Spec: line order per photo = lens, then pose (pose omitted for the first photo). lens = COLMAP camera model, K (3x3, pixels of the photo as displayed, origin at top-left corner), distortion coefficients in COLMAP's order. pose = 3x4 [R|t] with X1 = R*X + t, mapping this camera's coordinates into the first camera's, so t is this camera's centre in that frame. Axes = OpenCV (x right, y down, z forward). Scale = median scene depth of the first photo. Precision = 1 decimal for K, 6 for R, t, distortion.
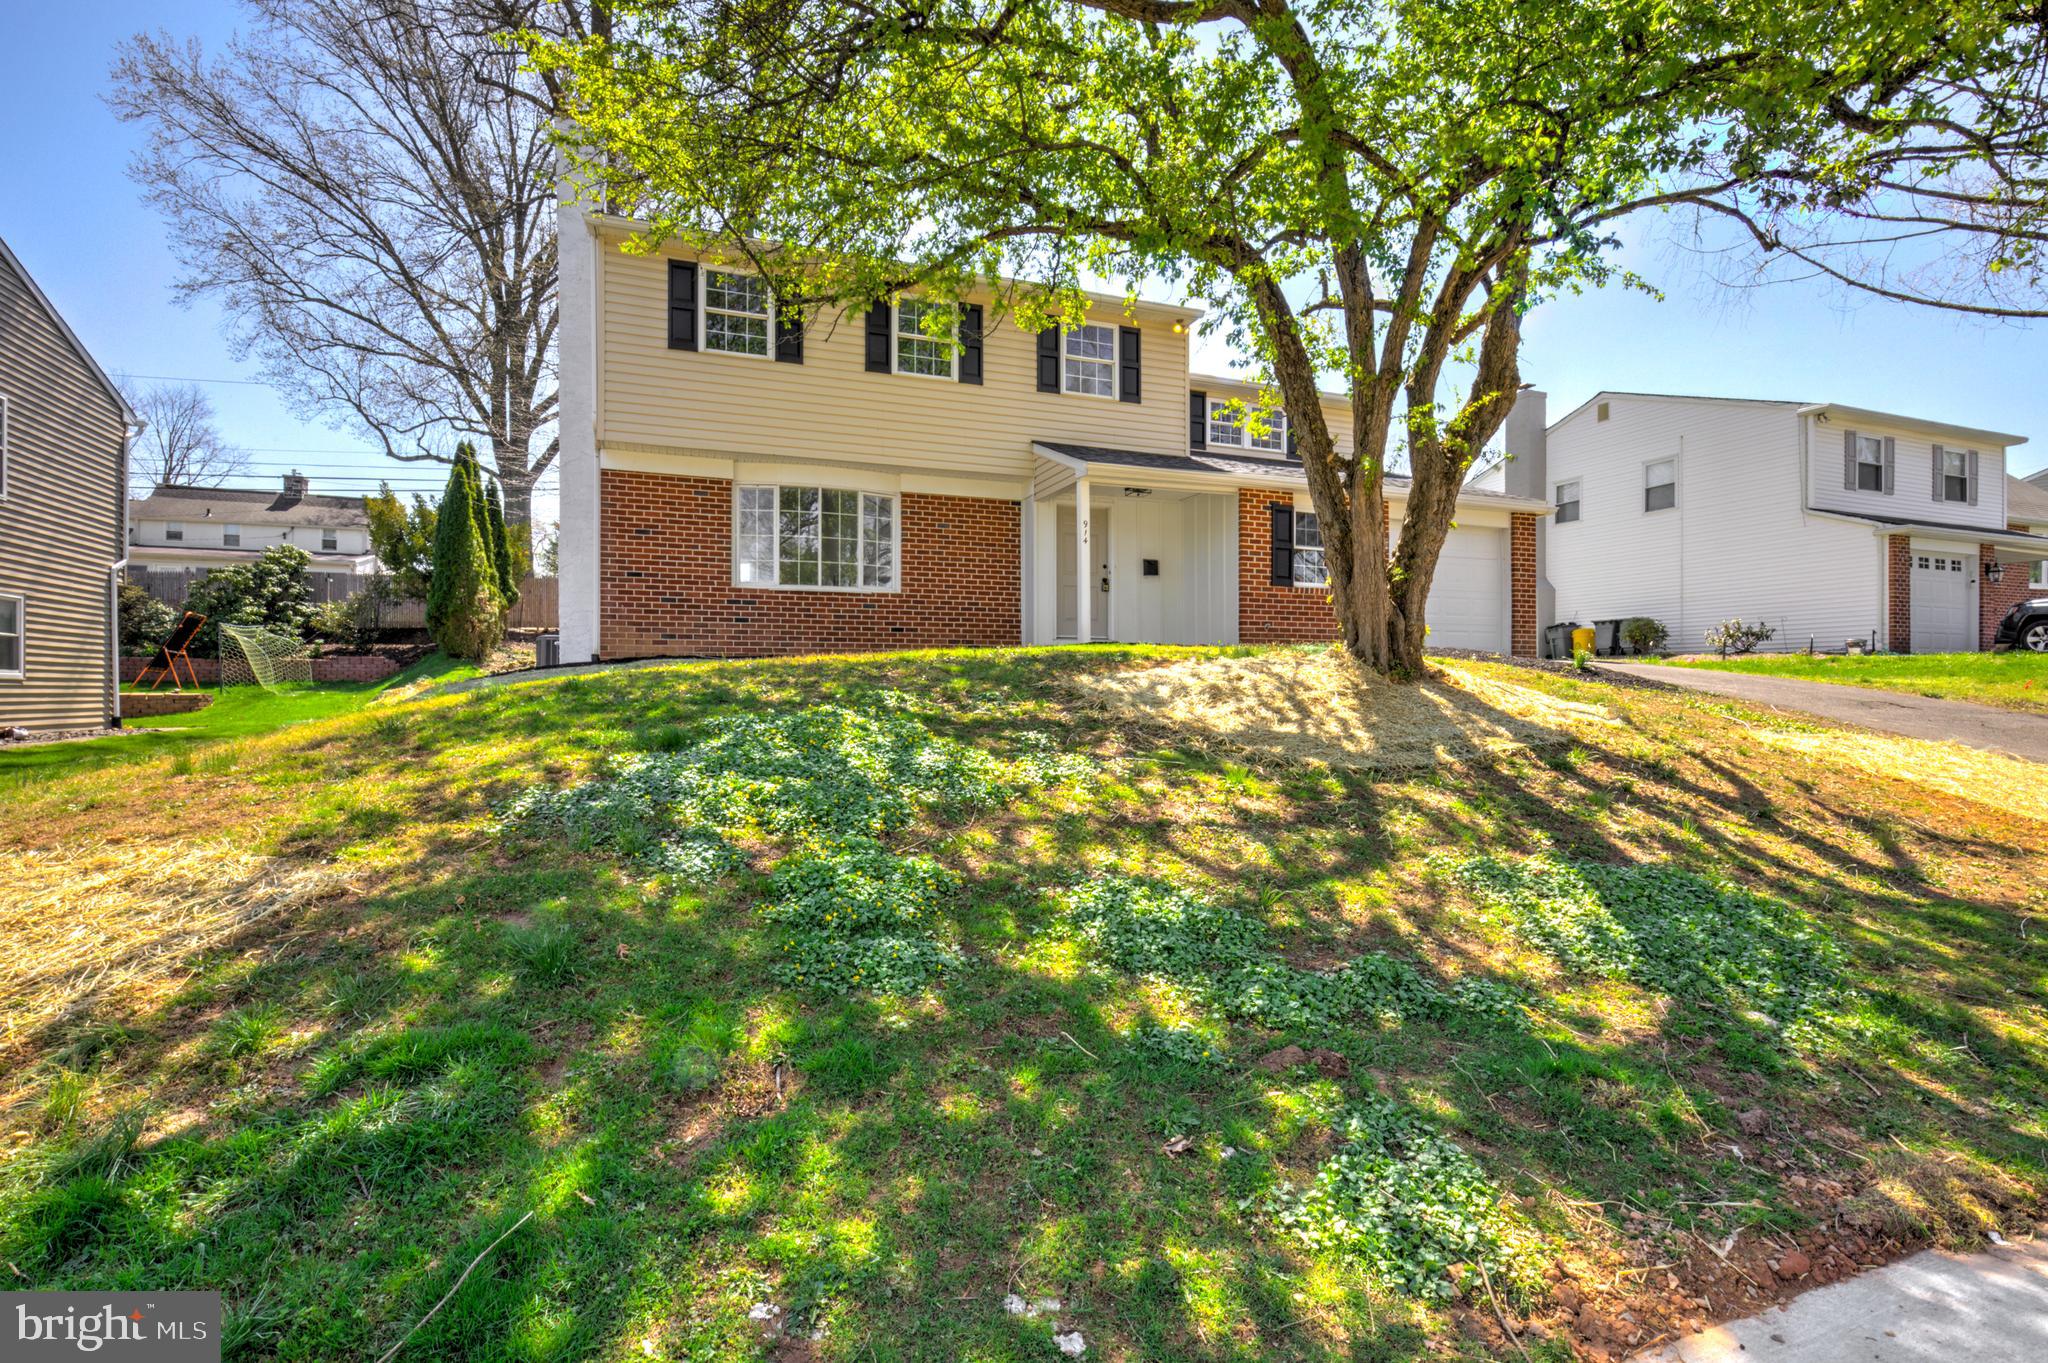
lens RADIAL K [[1001.8, 0, 1024.7], [0, 1001.8, 688.1], [0, 0, 1]] dist [-0.003275, 0.000622]
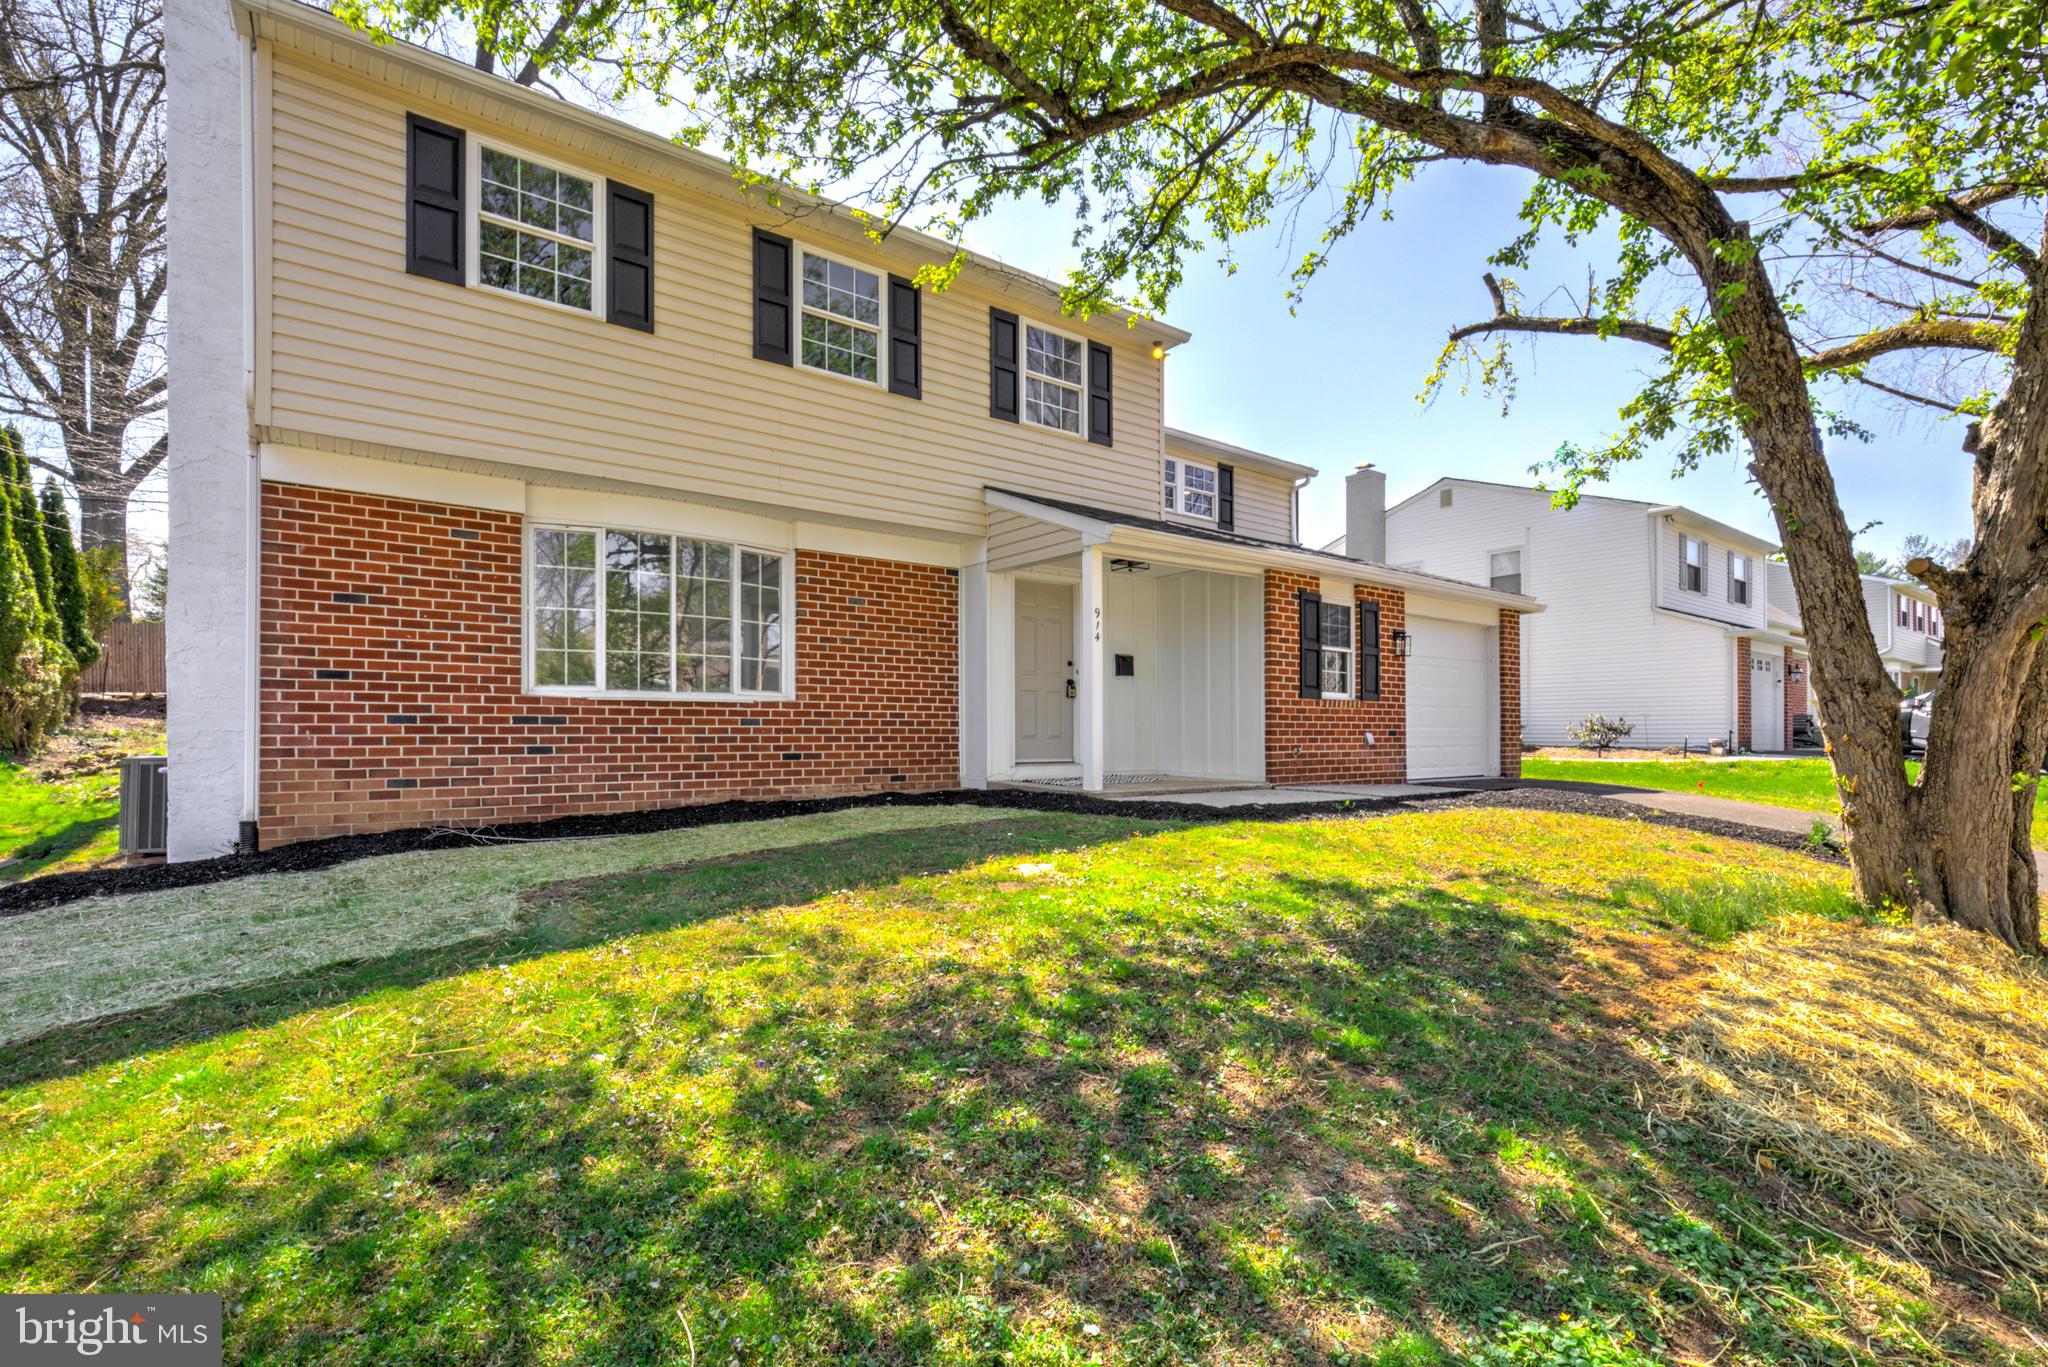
lens RADIAL K [[954.9, 0, 1029.4], [0, 954.9, 728.0], [0, 0, 1]] dist [-0.002367, -0.000232]
pose [[0.956026, -0.000199, 0.293282, -0.130454], [0.000317, 1.000000, -0.000355, -0.061933], [-0.293282, 0.000433, 0.956026, 0.283115]]
